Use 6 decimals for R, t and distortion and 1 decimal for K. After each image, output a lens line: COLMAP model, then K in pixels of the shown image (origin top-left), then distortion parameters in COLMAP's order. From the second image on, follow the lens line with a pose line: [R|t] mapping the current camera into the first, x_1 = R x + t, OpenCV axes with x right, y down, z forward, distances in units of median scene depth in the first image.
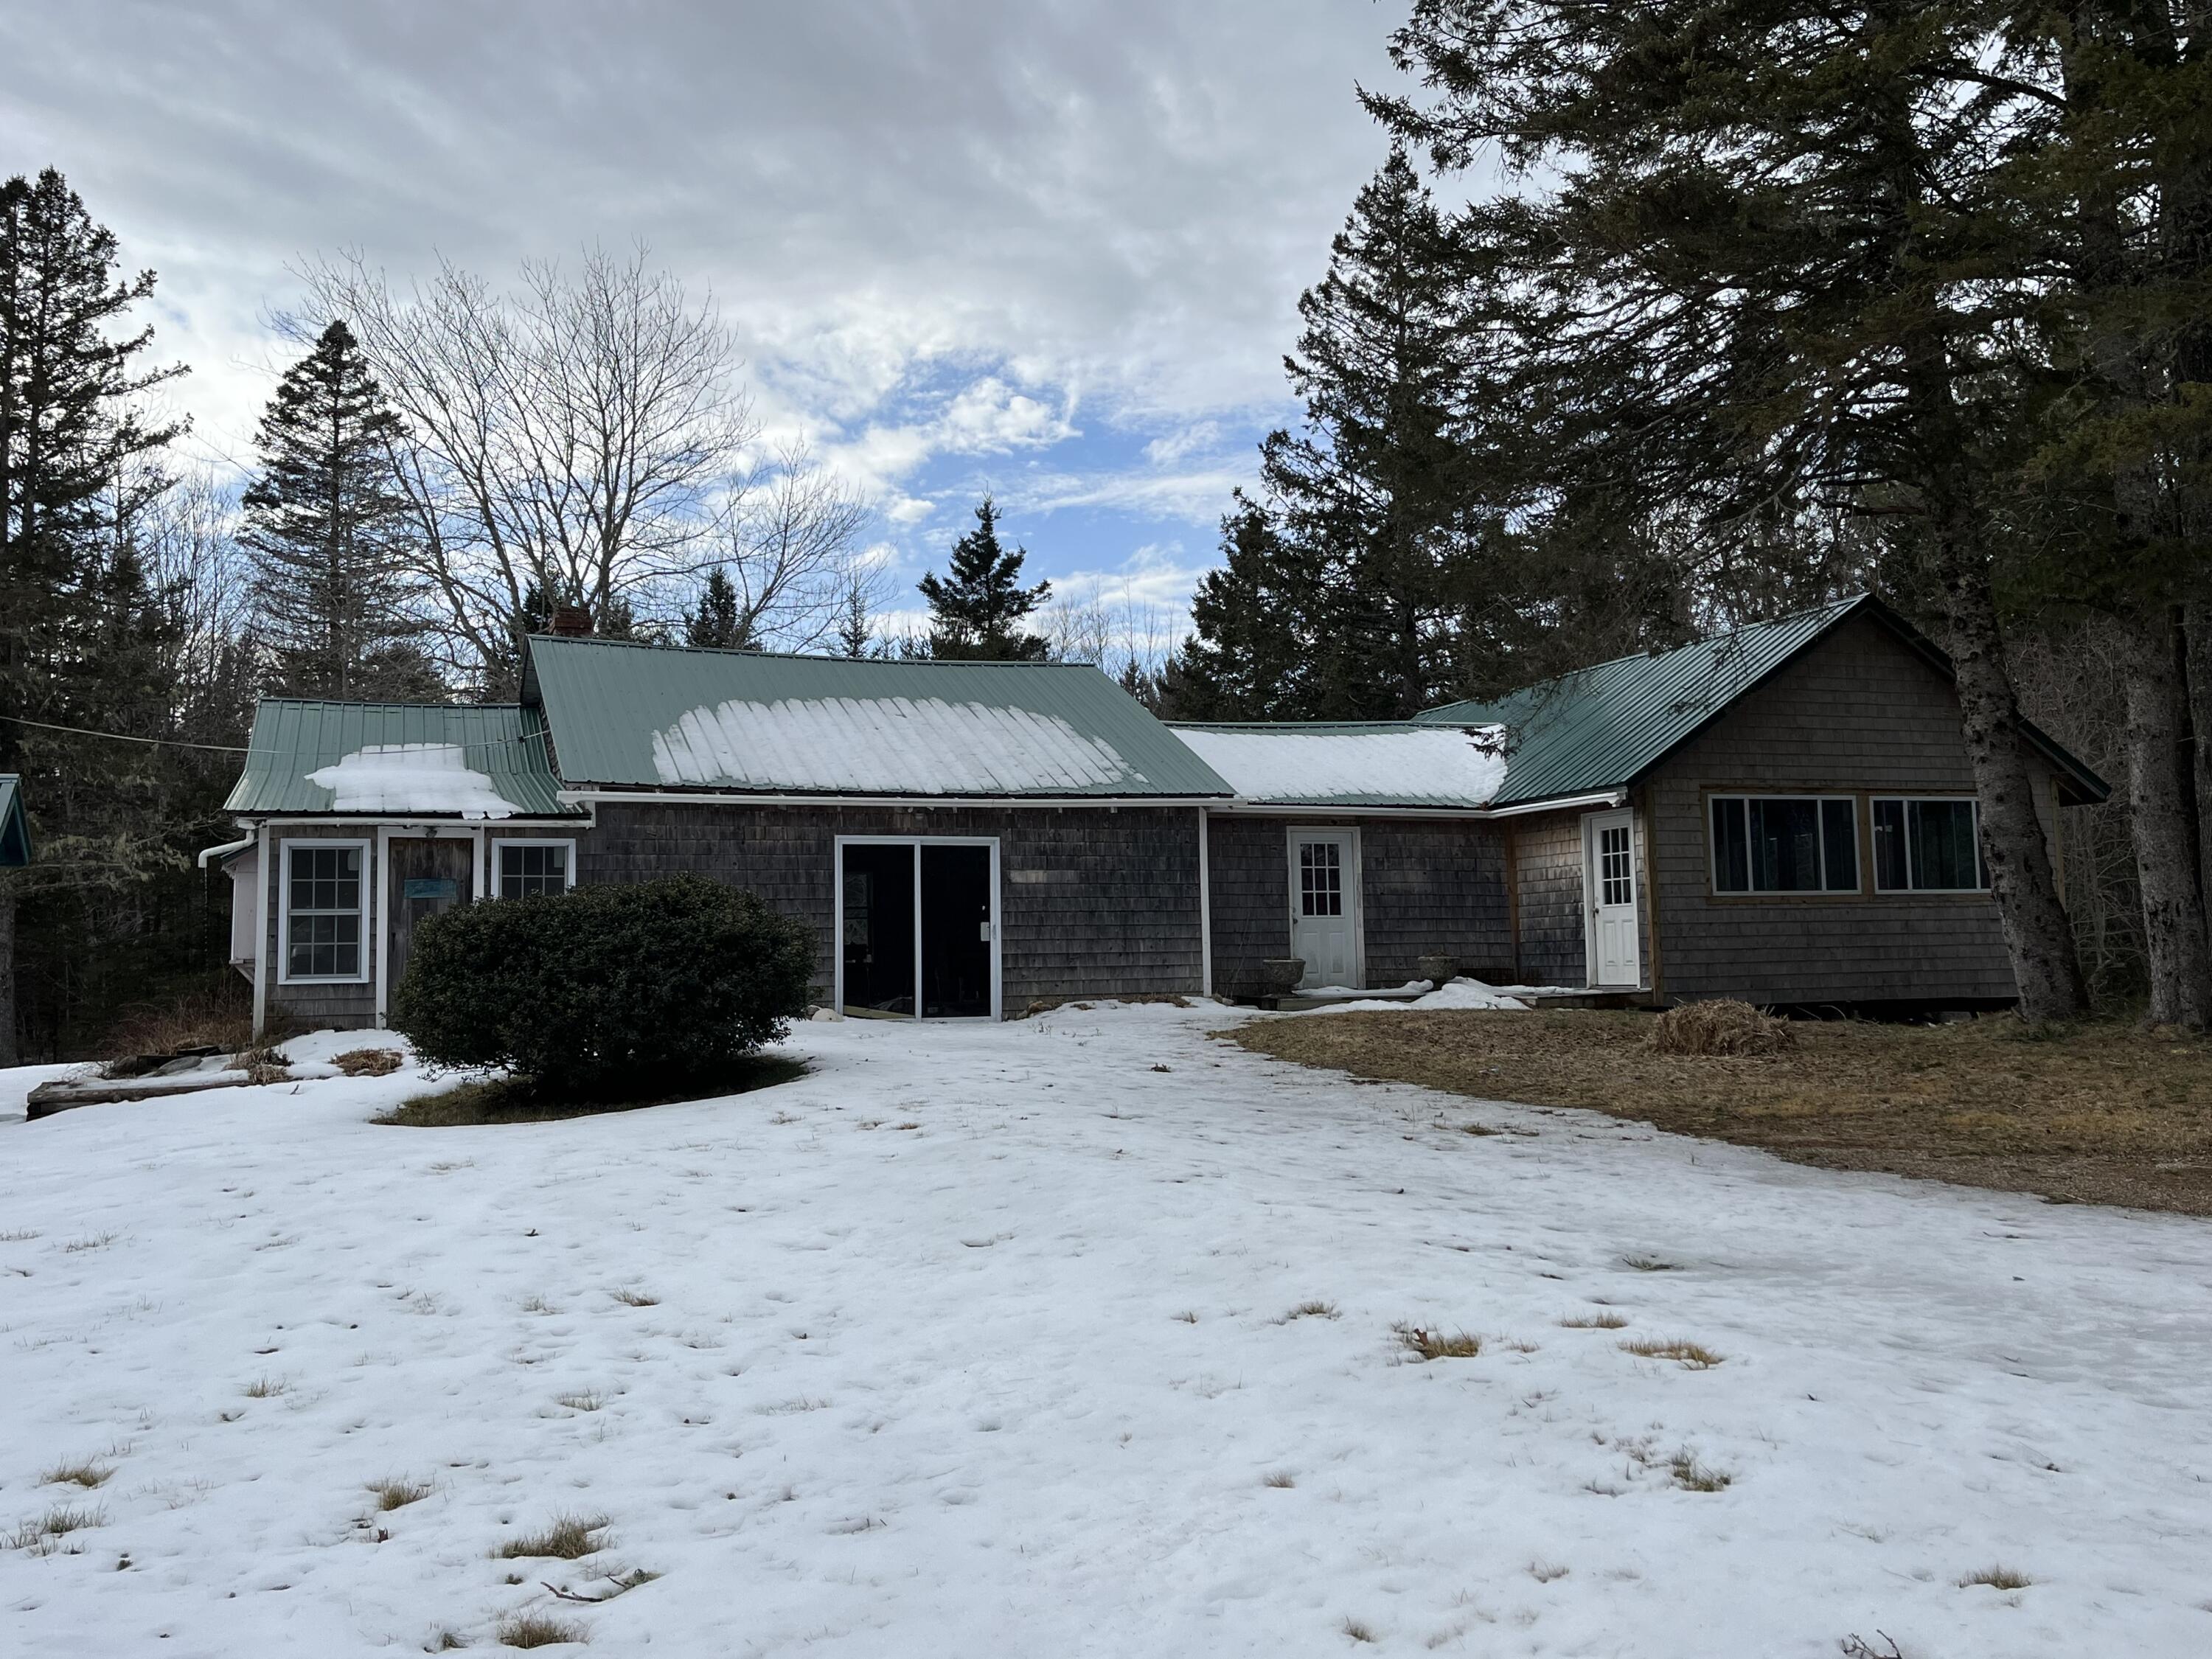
lens RADIAL K [[1917.2, 0, 1155.7], [0, 1917.2, 825.1], [0, 0, 1]] dist [0.033558, -0.000083]
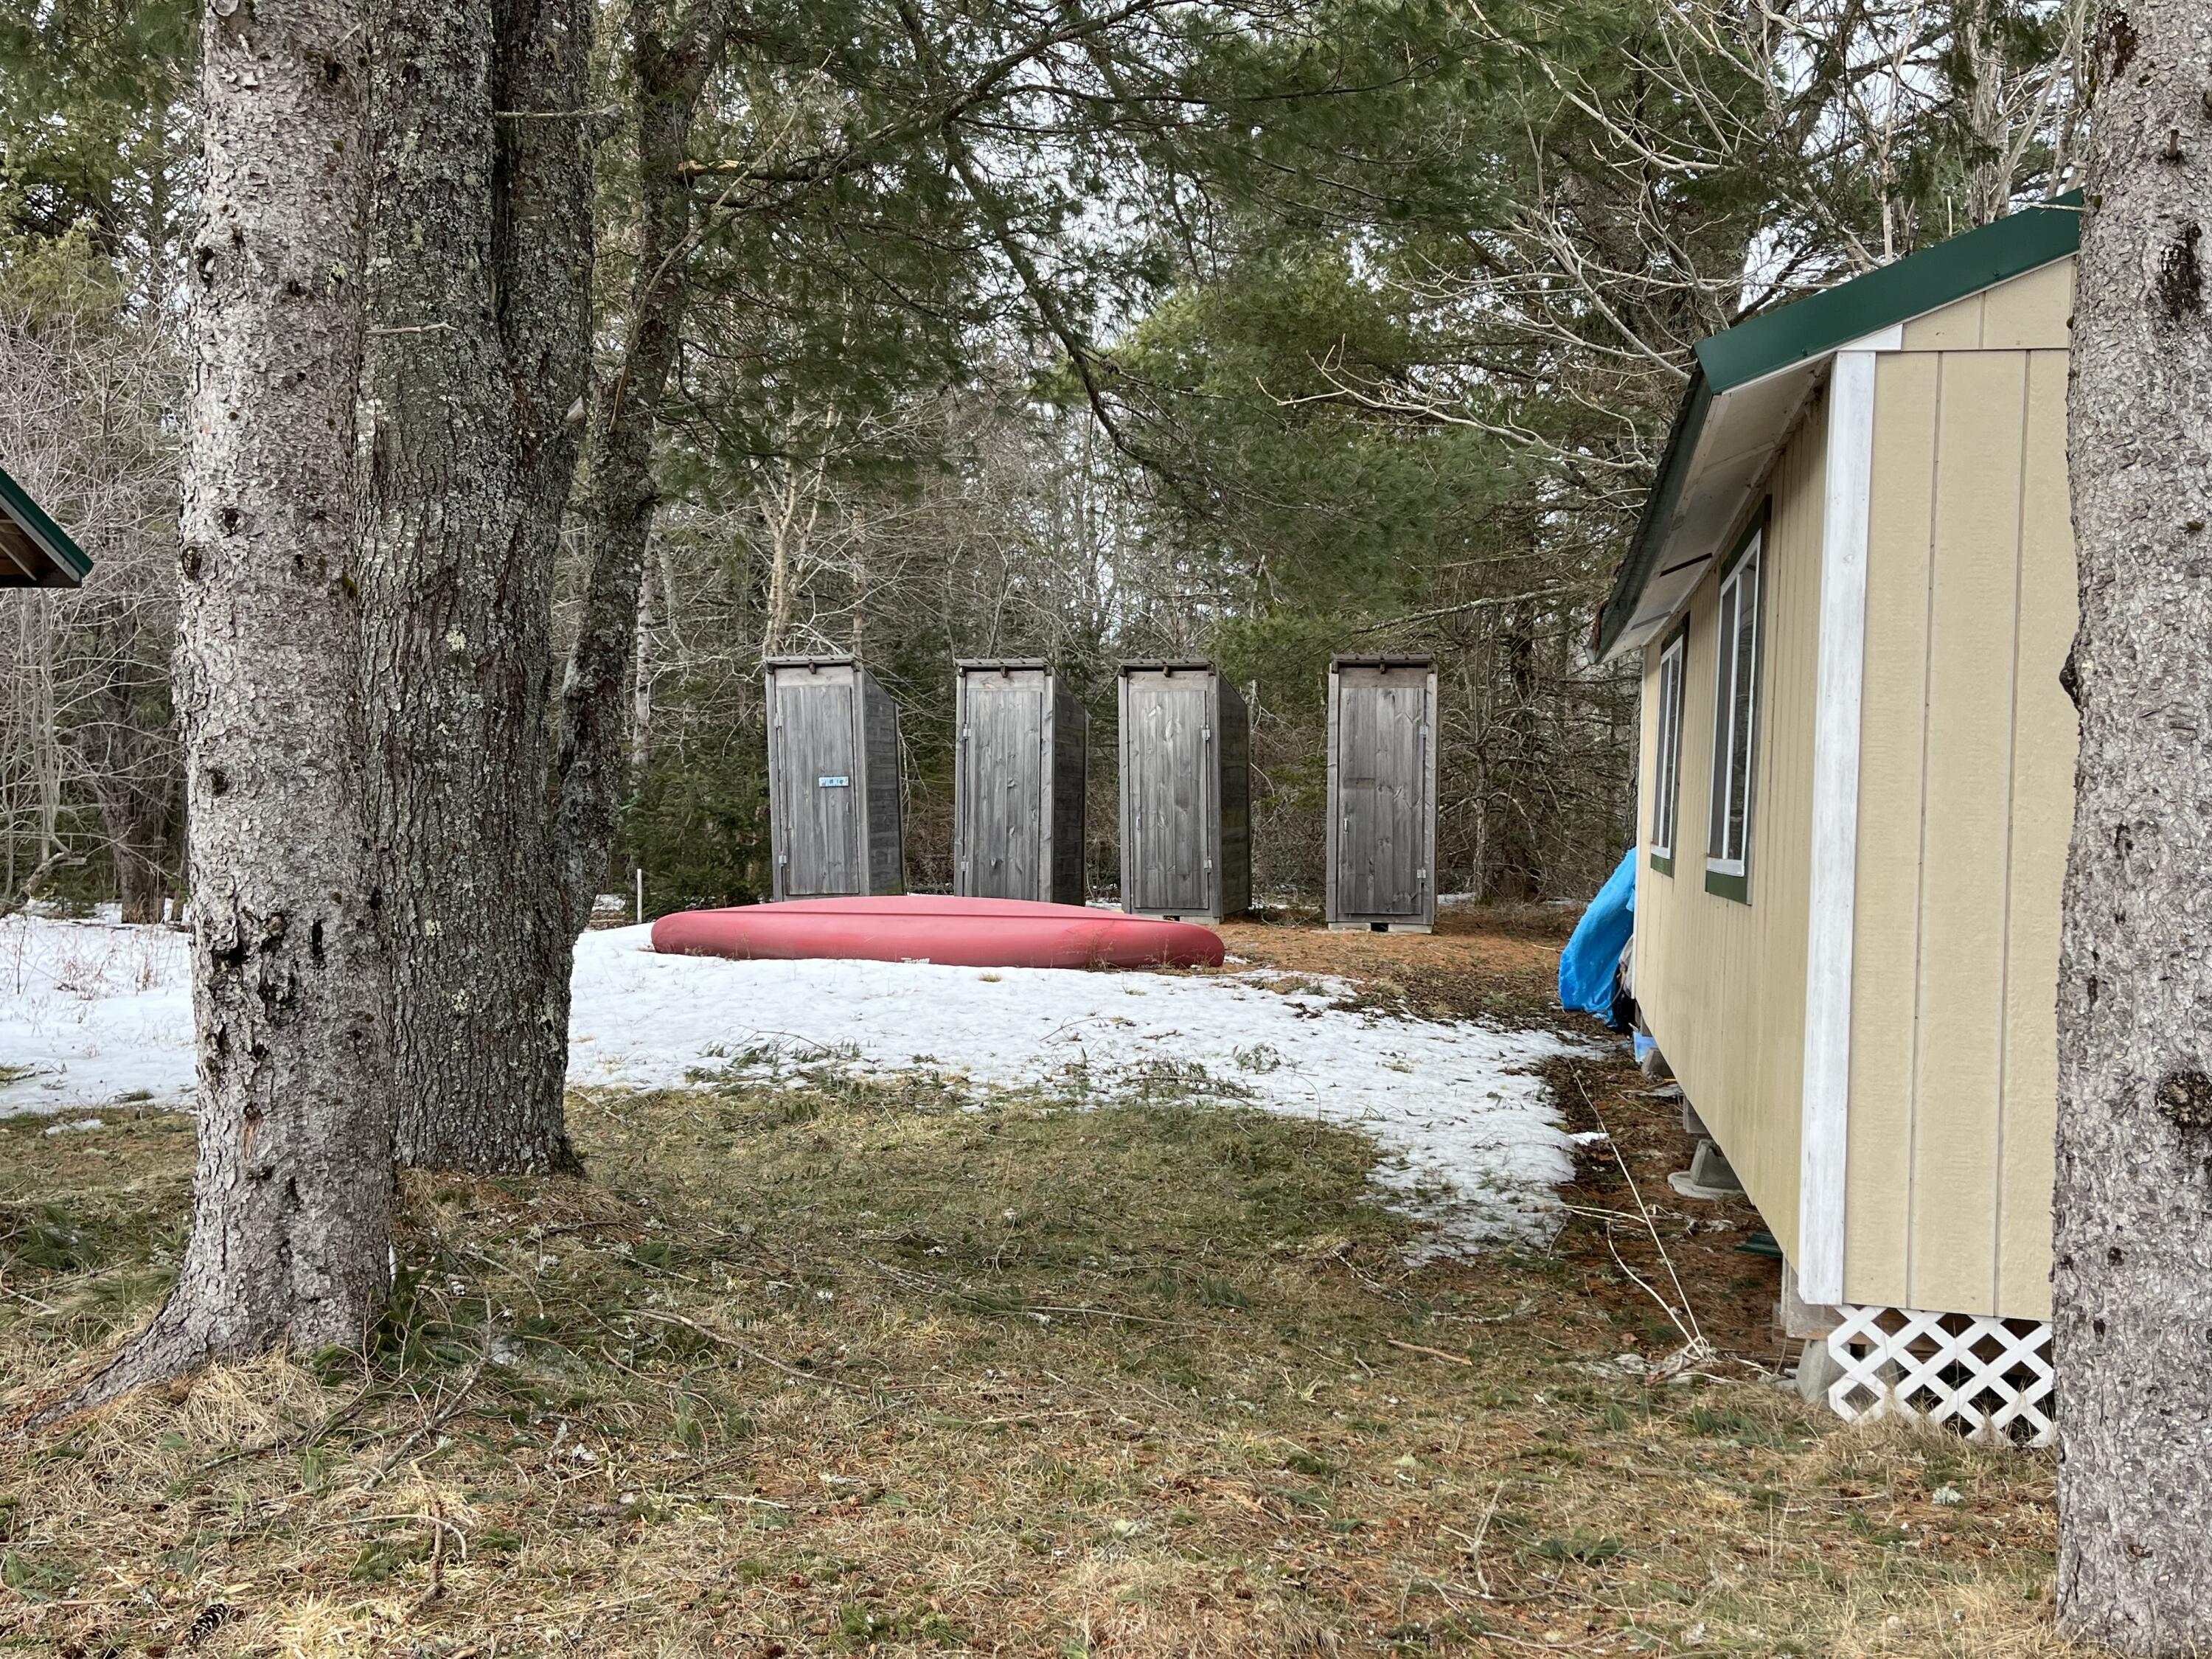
lens RADIAL K [[1917.2, 0, 1155.7], [0, 1917.2, 825.1], [0, 0, 1]] dist [0.033558, -0.000083]
pose [[0.564708, 0.031831, 0.824677, 0.367658], [-0.108702, 0.993419, 0.036091, 0.004215], [-0.818101, -0.110025, 0.564452, 0.747142]]
